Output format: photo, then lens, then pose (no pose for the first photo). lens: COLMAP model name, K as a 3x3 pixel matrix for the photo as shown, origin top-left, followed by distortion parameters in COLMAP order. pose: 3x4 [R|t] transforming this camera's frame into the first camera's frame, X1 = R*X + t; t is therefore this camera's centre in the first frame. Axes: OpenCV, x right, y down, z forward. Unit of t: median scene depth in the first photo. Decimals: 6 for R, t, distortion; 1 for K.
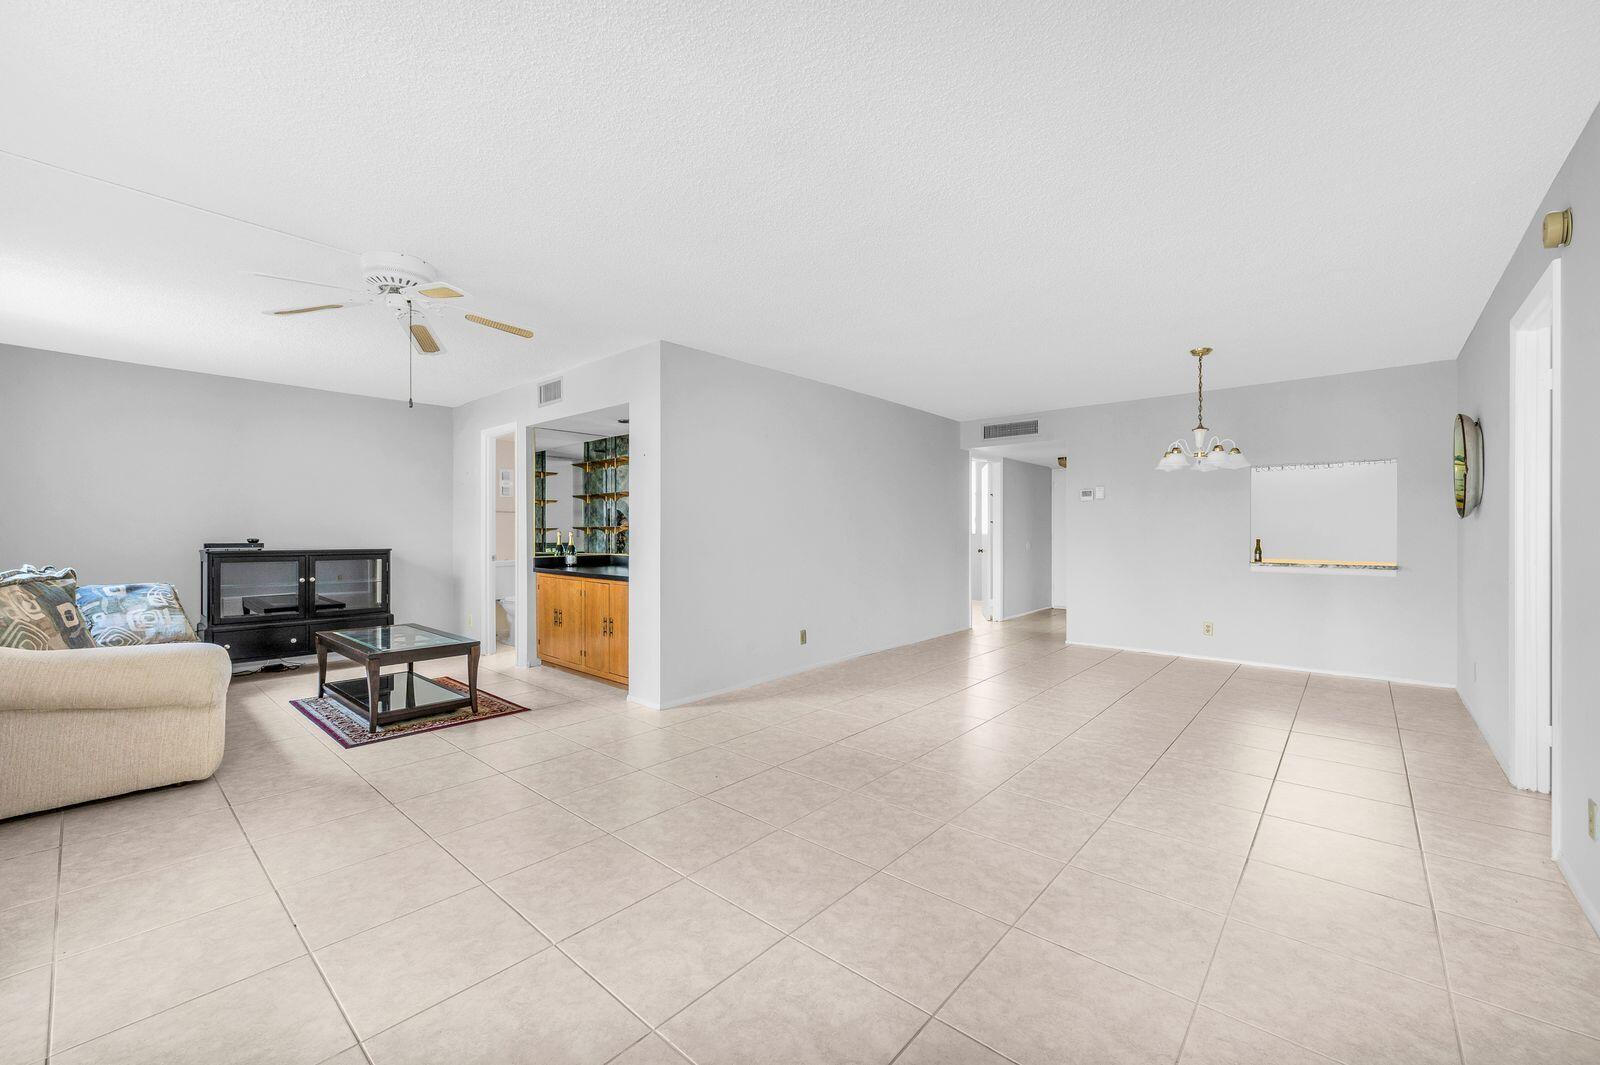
lens RADIAL K [[634.5, 0, 795.9], [0, 634.5, 546.9], [0, 0, 1]] dist [-0.000124, 0.000066]
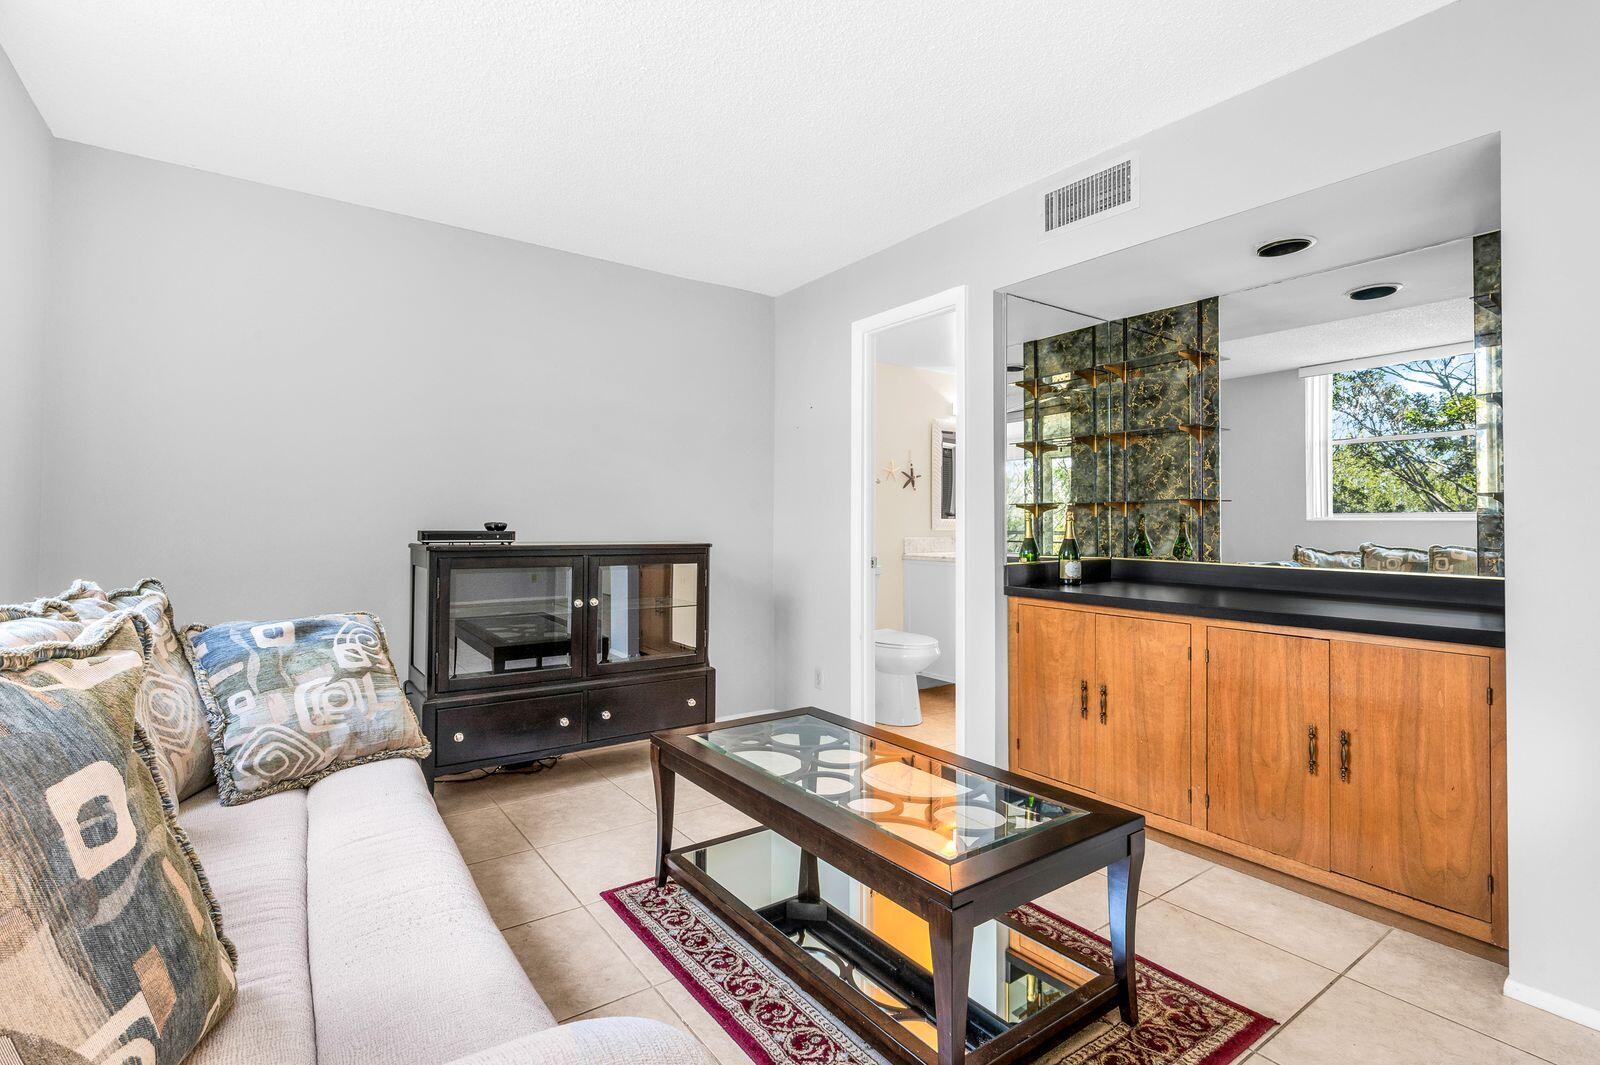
lens RADIAL K [[755.1, 0, 800.0], [0, 755.1, 532.5], [0, 0, 1]] dist [0.002033, 0.000096]
pose [[0.975518, 0.005038, -0.219861, -0.570537], [-0.008038, 0.999886, -0.012757, 0.001387], [0.219771, 0.014212, 0.975448, 0.537751]]
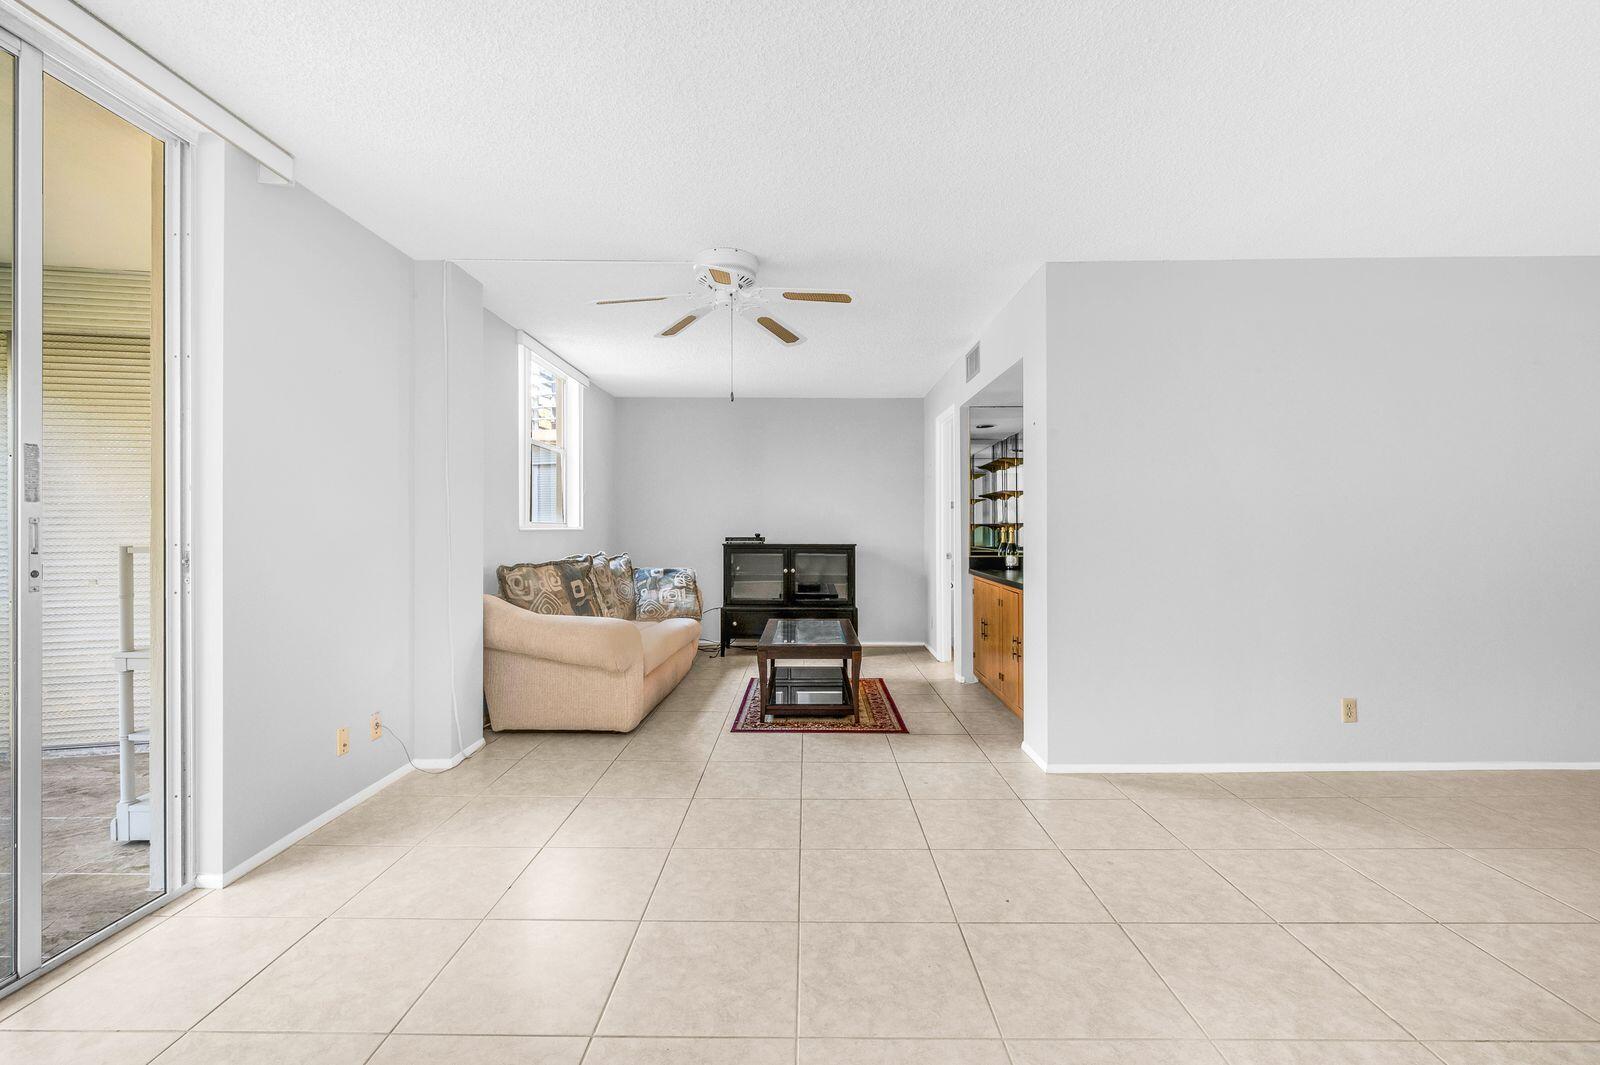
lens RADIAL K [[696.8, 0, 800.0], [0, 696.8, 532.5], [0, 0, 1]] dist [0.000552, 0.000107]
pose [[0.656497, 0.003879, -0.754319, 0.198493], [-0.016584, 0.999819, -0.009291, -0.004954], [0.754146, 0.018609, 0.656443, 0.260081]]
